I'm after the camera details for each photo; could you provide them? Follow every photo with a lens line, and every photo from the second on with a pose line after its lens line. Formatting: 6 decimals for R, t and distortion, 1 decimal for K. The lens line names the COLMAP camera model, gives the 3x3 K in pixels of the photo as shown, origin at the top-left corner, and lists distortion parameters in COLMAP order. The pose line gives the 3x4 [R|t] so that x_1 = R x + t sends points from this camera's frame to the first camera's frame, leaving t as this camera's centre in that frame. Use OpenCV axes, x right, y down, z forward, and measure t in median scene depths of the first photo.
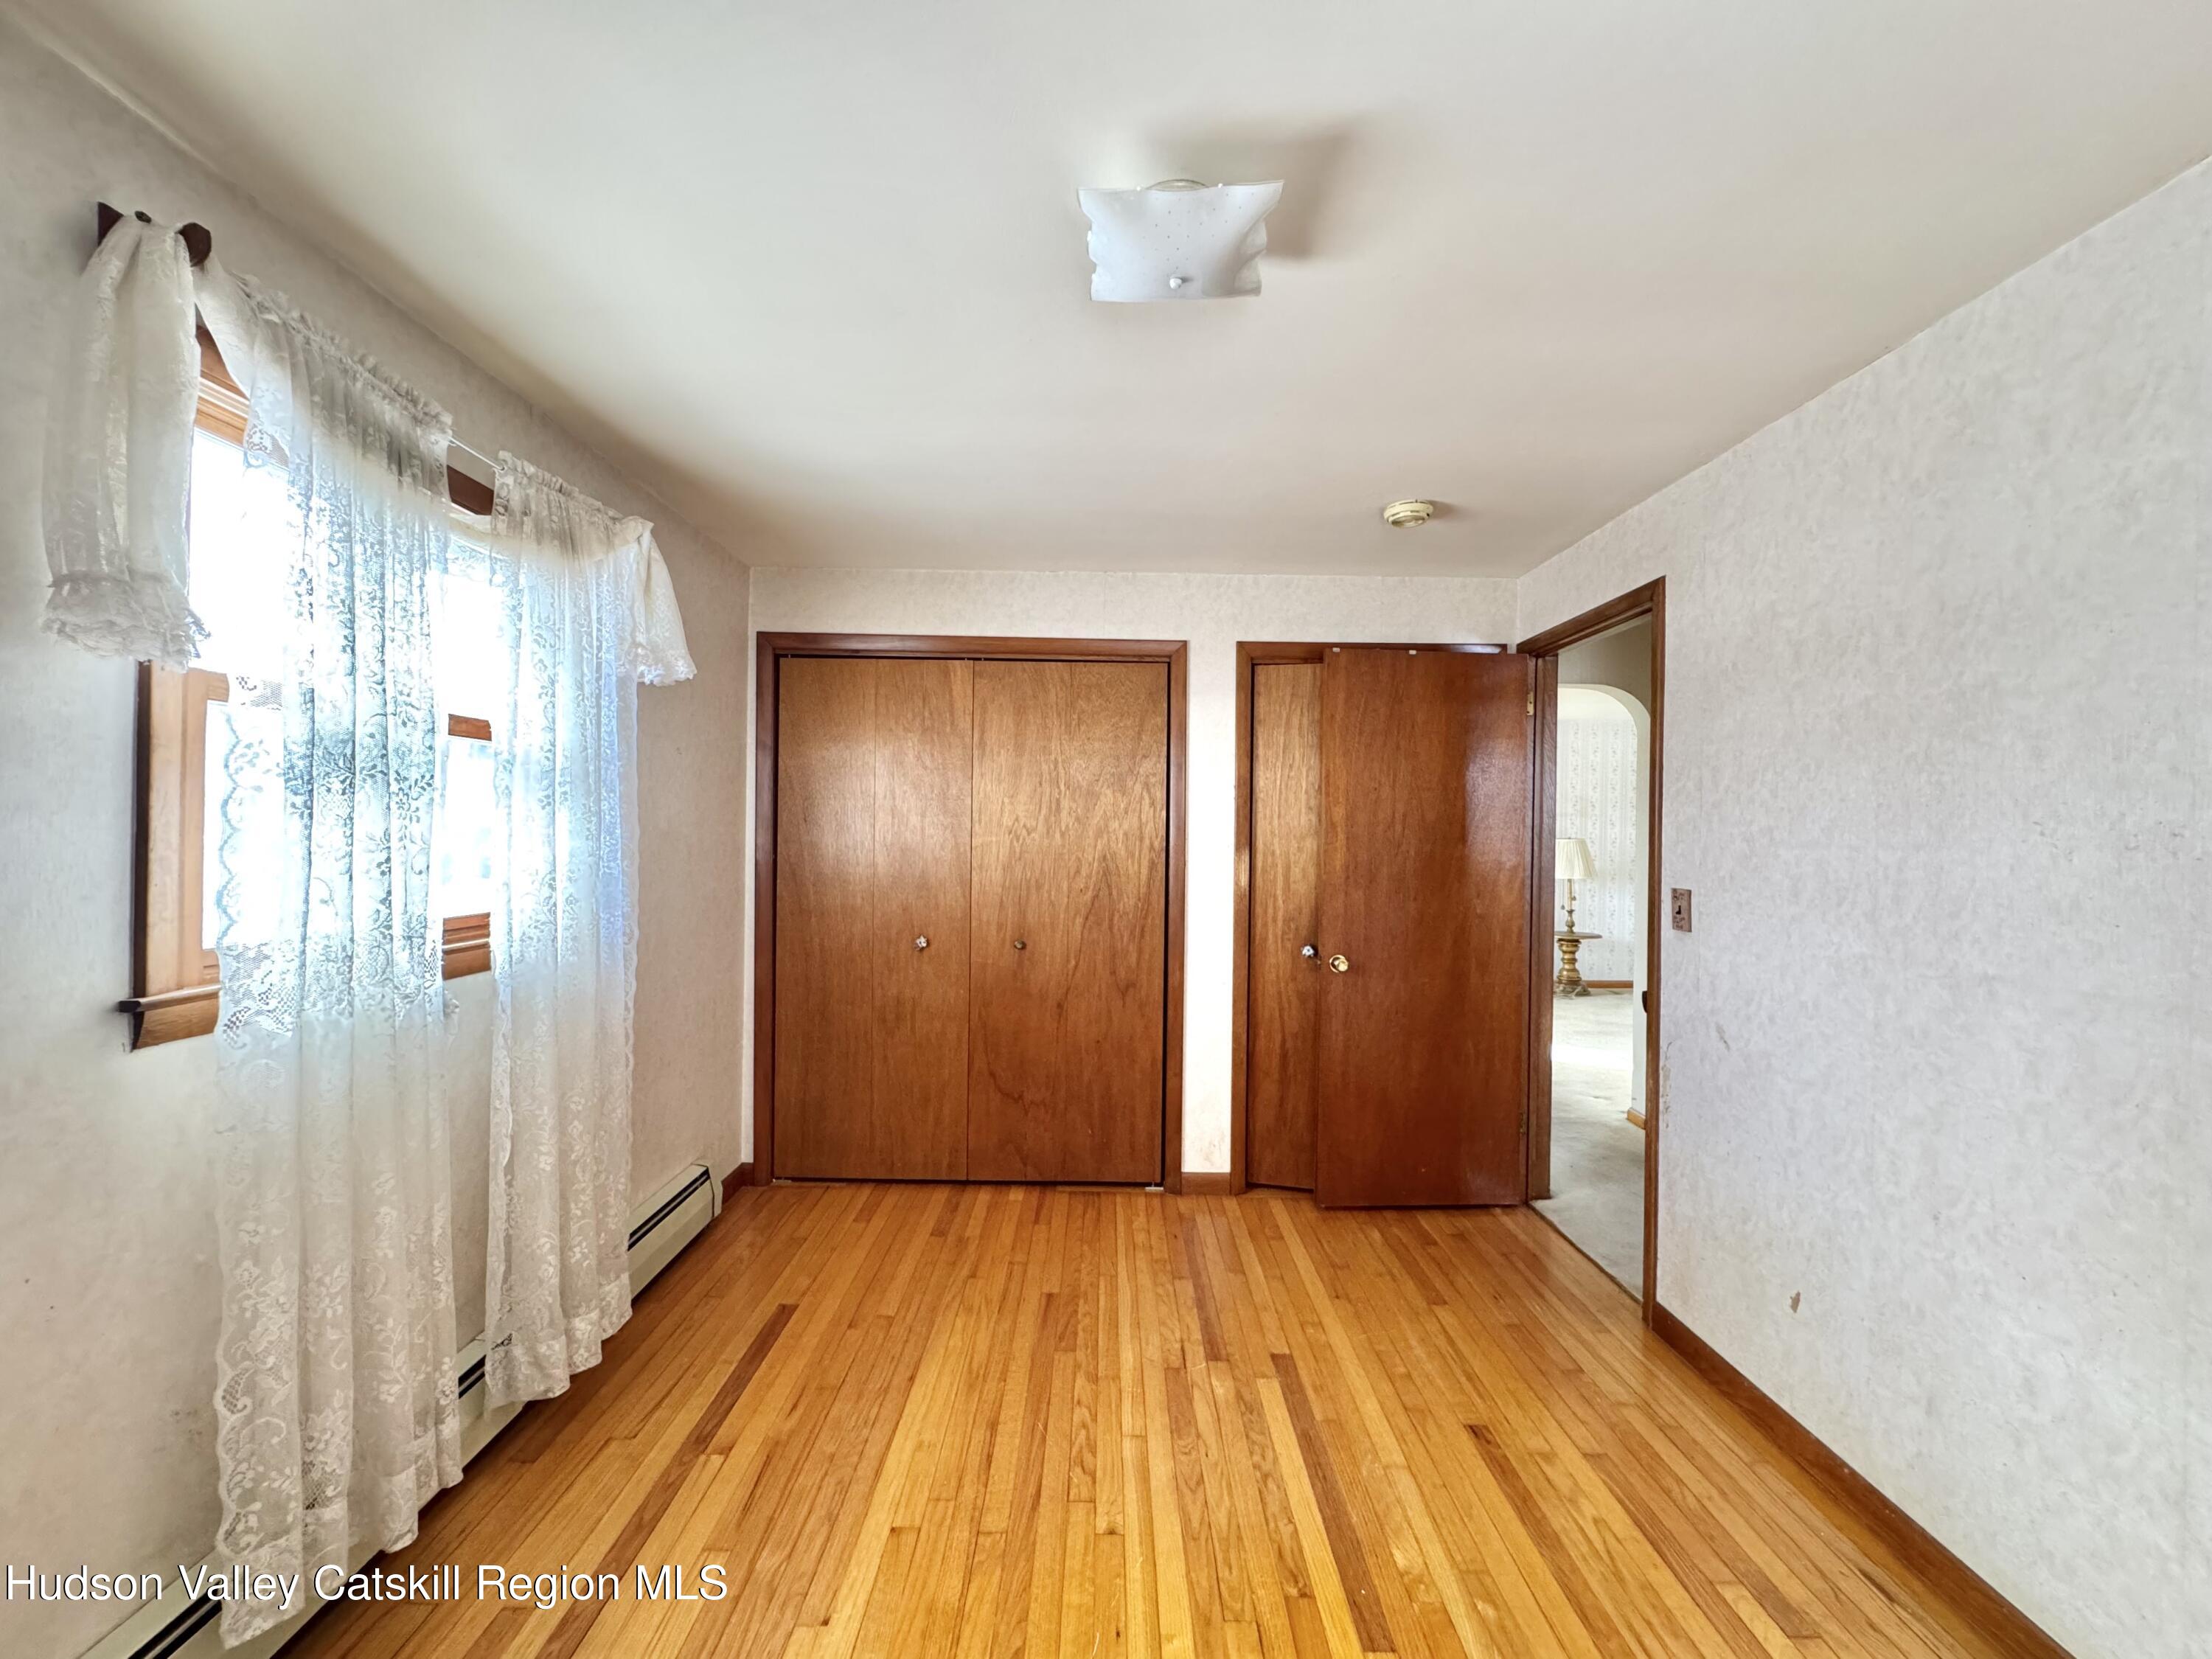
lens RADIAL K [[883.5, 0, 1102.5], [0, 883.5, 836.3], [0, 0, 1]] dist [-0.001773, 0.000776]
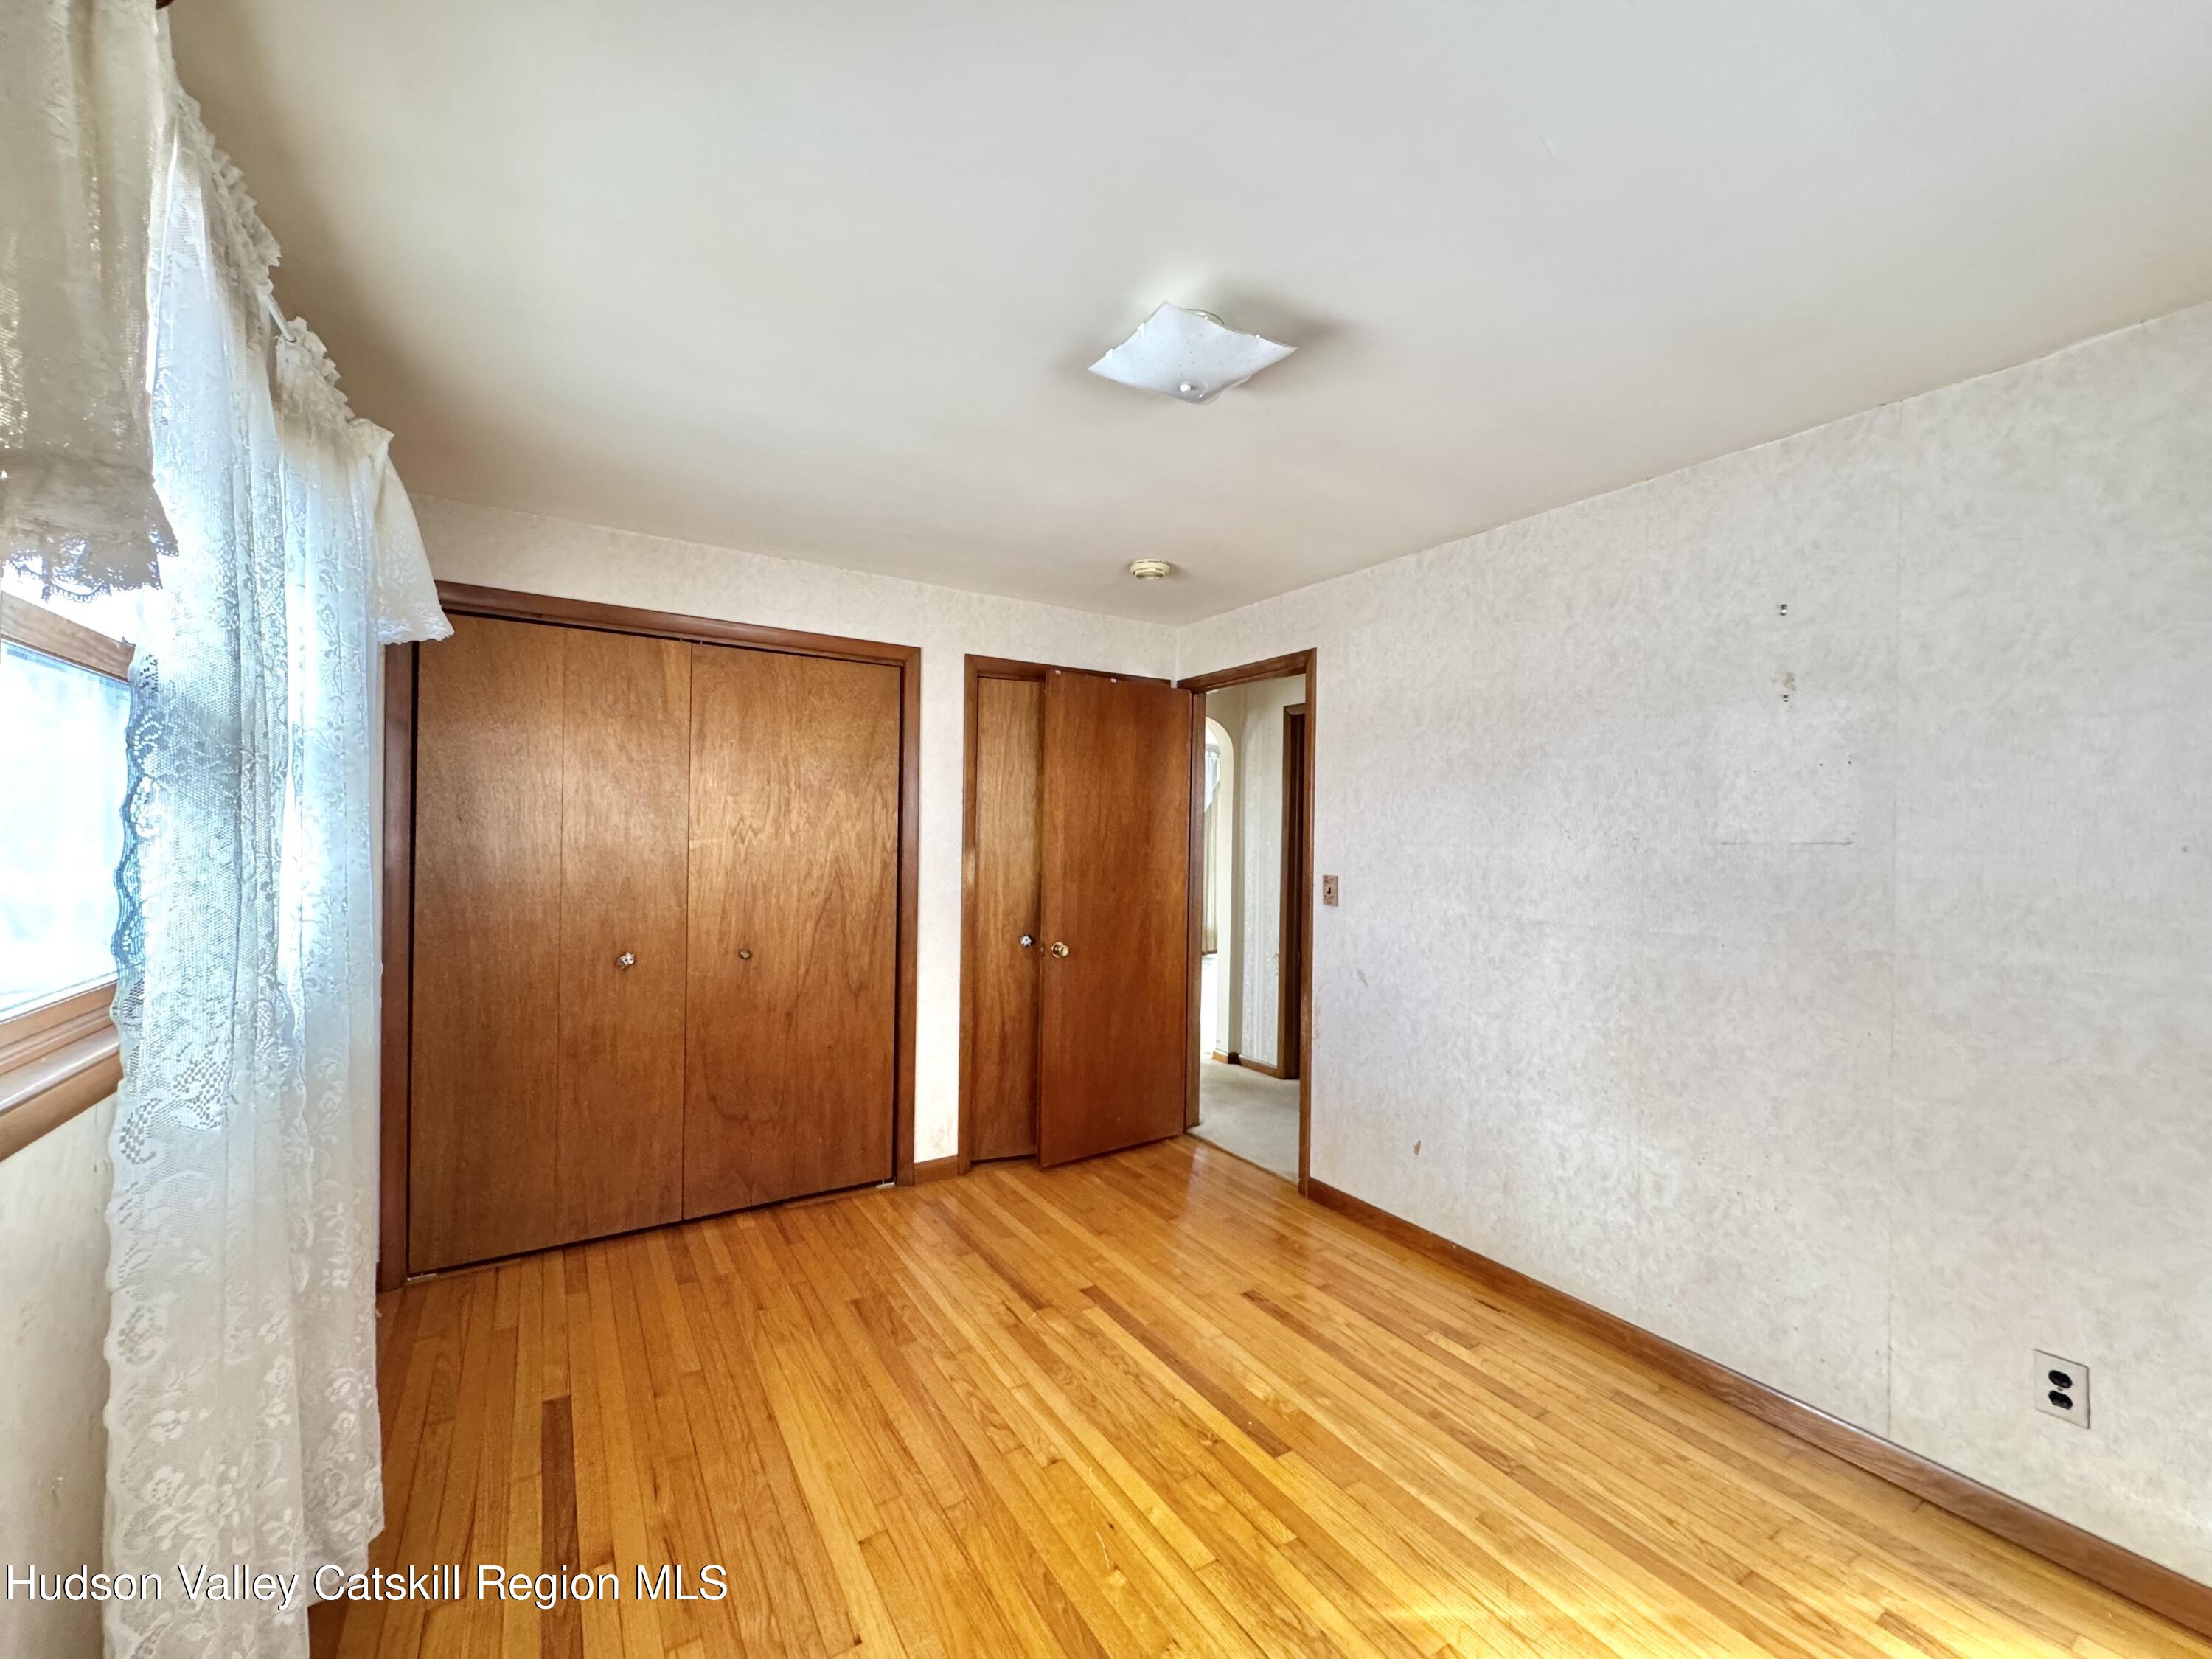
lens RADIAL K [[883.5, 0, 1109.0], [0, 883.5, 837.8], [0, 0, 1]] dist [-0.001773, 0.000776]
pose [[0.843069, -0.002670, 0.537798, -0.420964], [0.000025, 0.999988, 0.004925, -0.006906], [-0.537805, -0.004139, 0.843059, 0.016471]]
